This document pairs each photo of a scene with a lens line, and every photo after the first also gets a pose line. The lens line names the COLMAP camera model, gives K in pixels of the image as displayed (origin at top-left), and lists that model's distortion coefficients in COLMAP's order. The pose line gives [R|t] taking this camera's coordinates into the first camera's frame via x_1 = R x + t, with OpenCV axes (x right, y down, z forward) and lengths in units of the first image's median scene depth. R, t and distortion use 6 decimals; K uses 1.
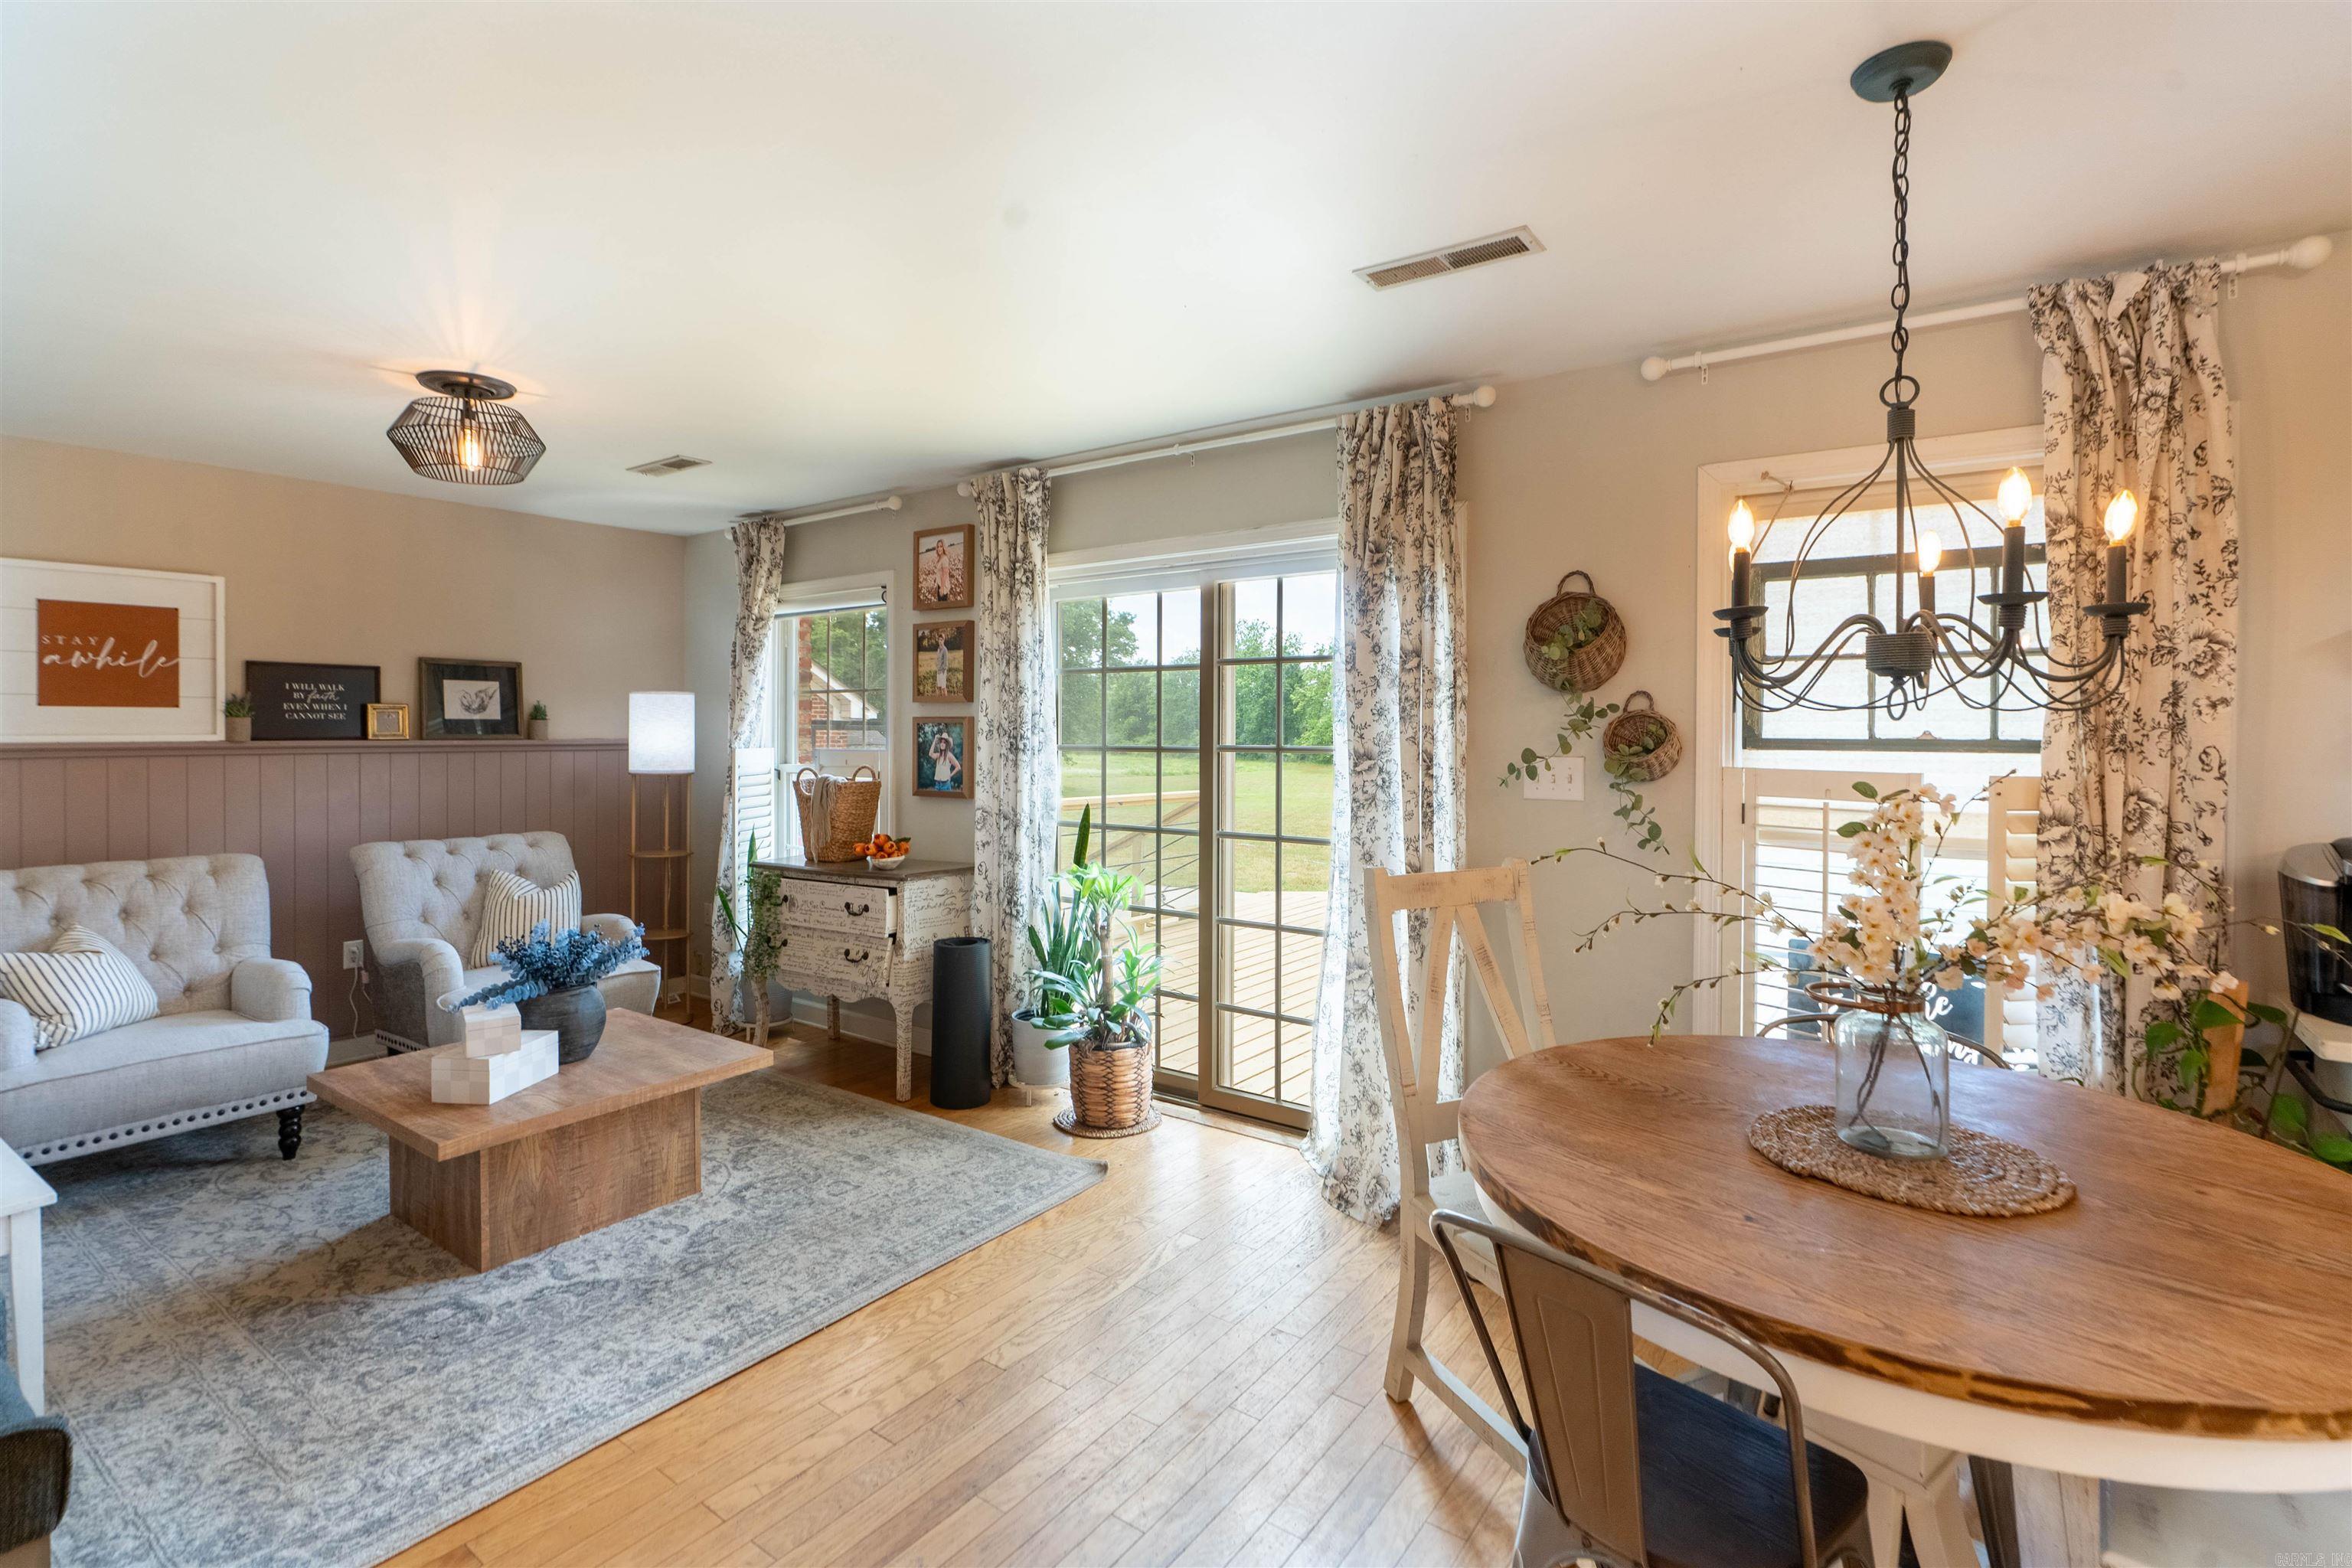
lens RADIAL K [[1081.3, 0, 1173.5], [0, 1081.3, 730.9], [0, 0, 1]] dist [0.000242, 0.000762]
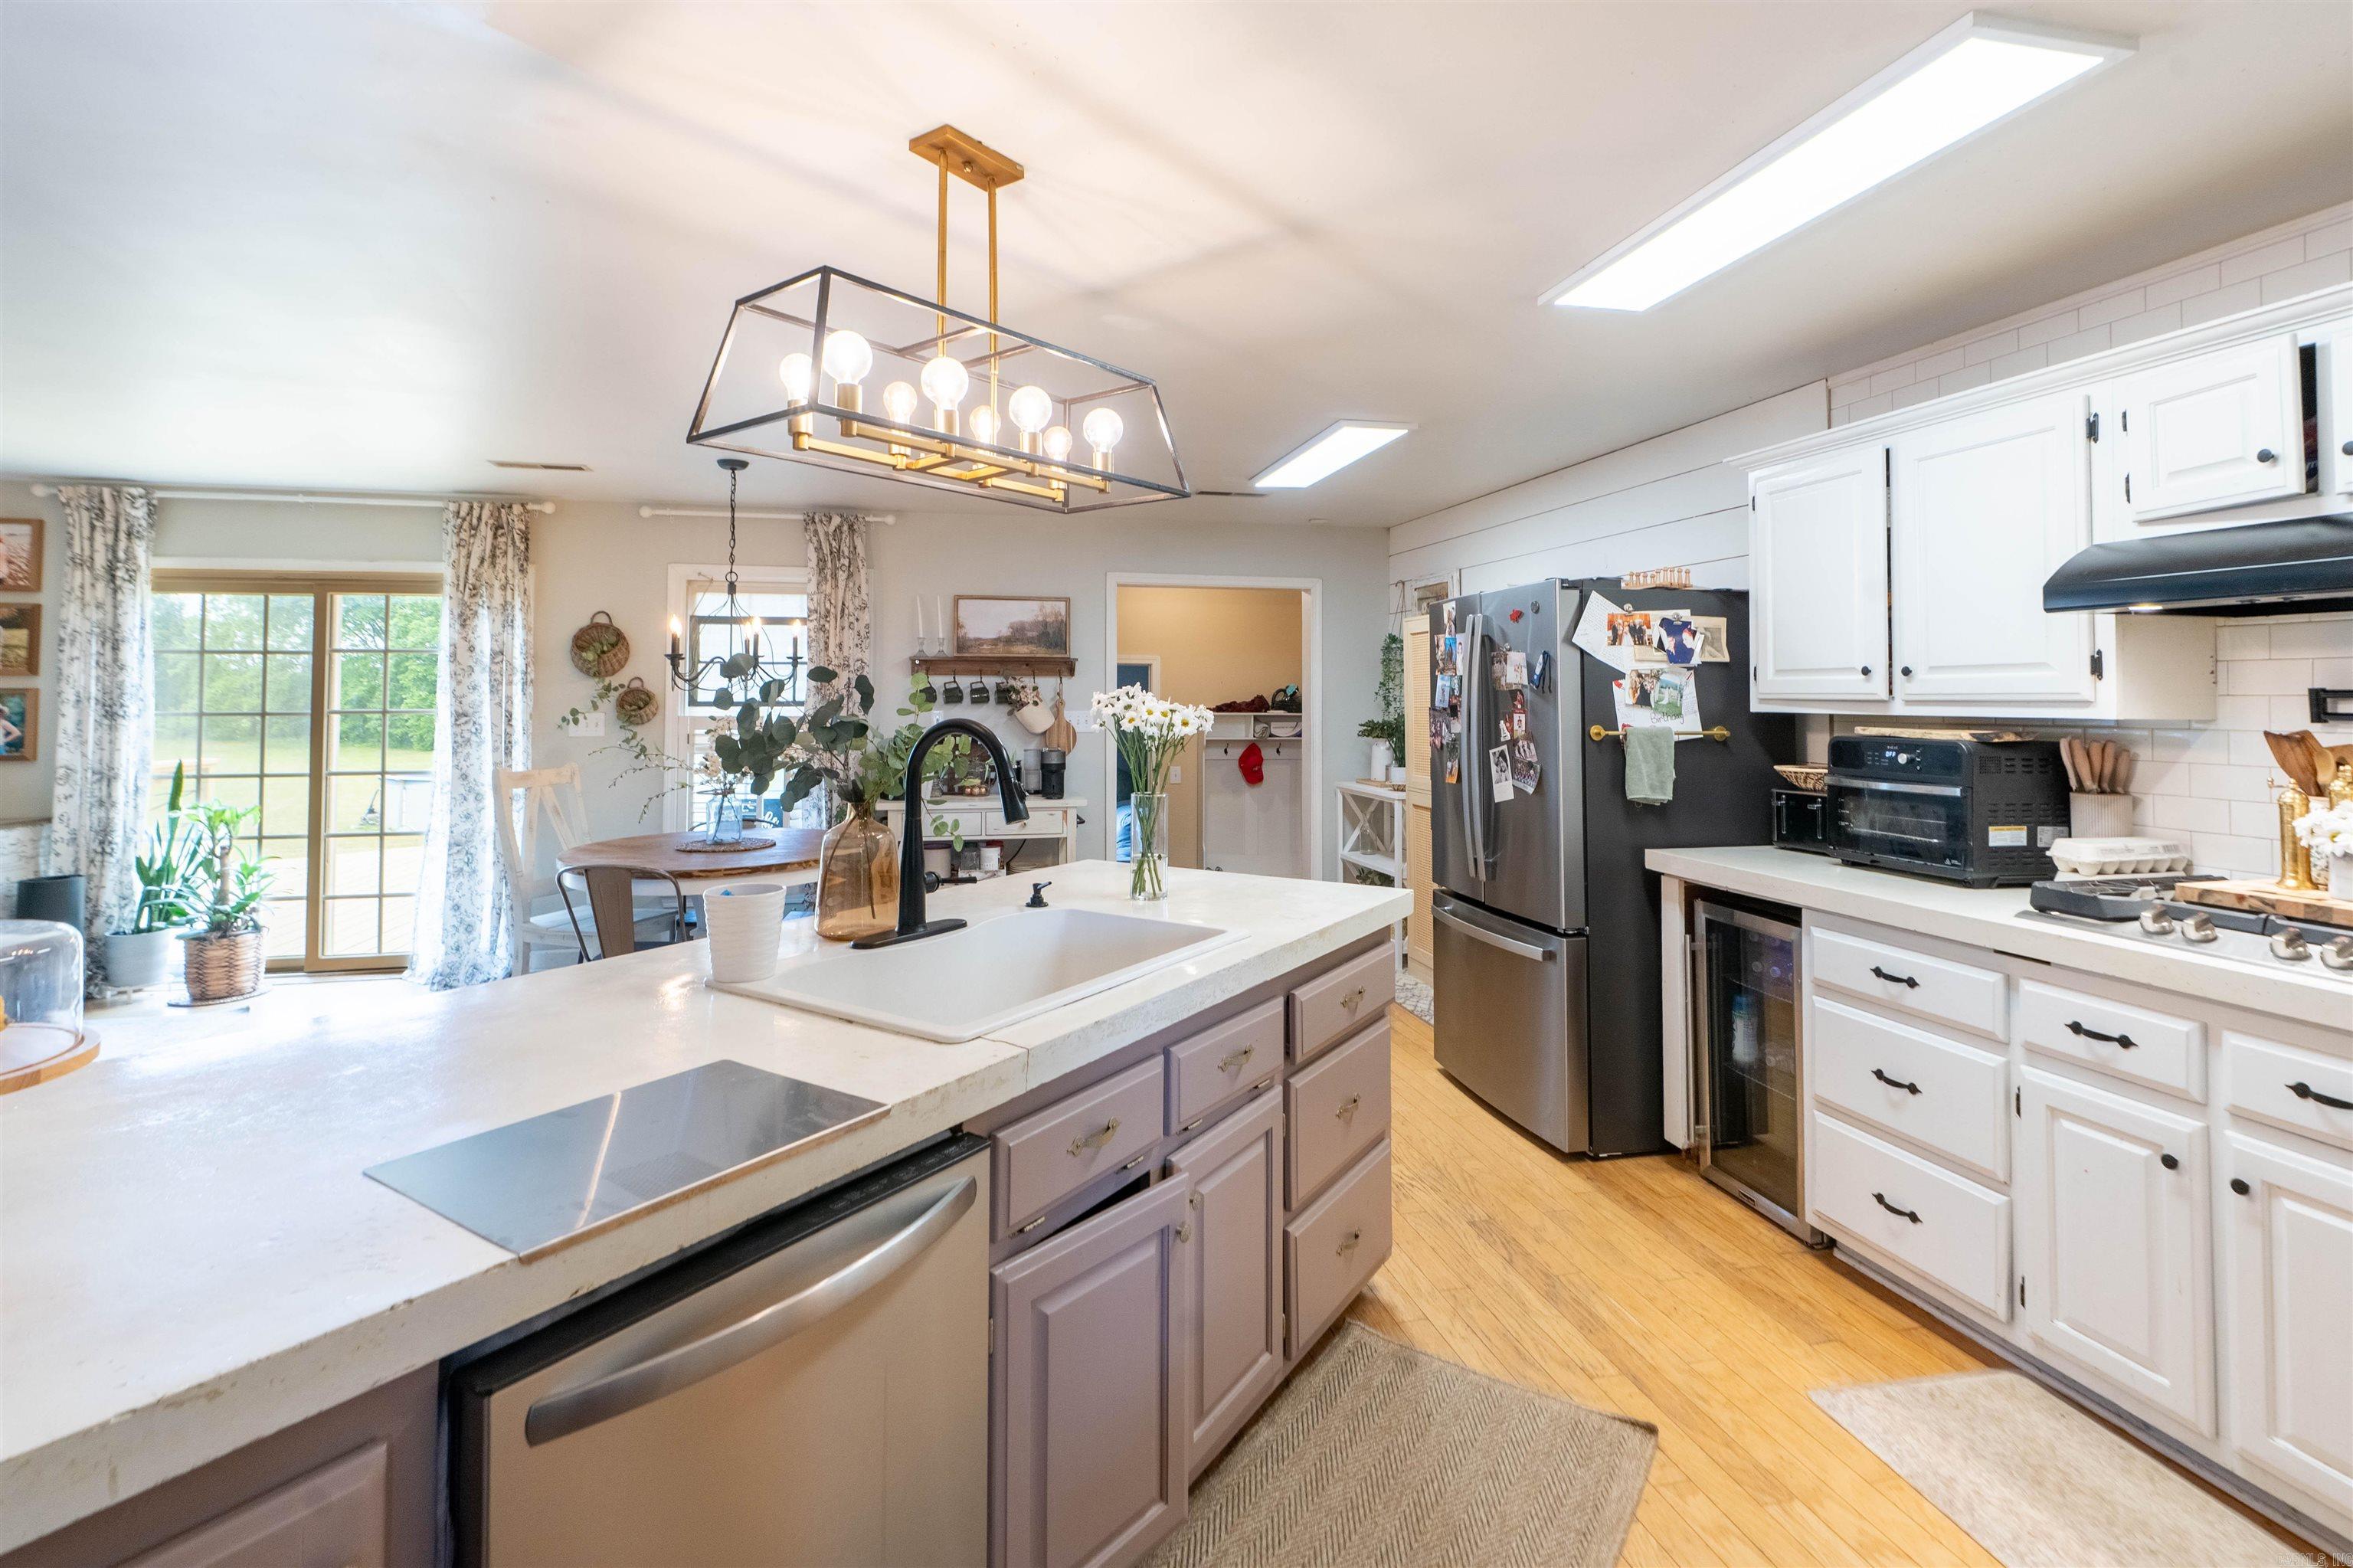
lens RADIAL K [[1117.8, 0, 1172.1], [0, 1117.8, 660.2], [0, 0, 1]] dist [0.001825, 0.000501]
pose [[0.657537, 0.020219, 0.753151, -0.390911], [0.004035, 0.999531, -0.030356, -0.002892], [-0.753411, 0.022999, 0.657147, -0.909406]]
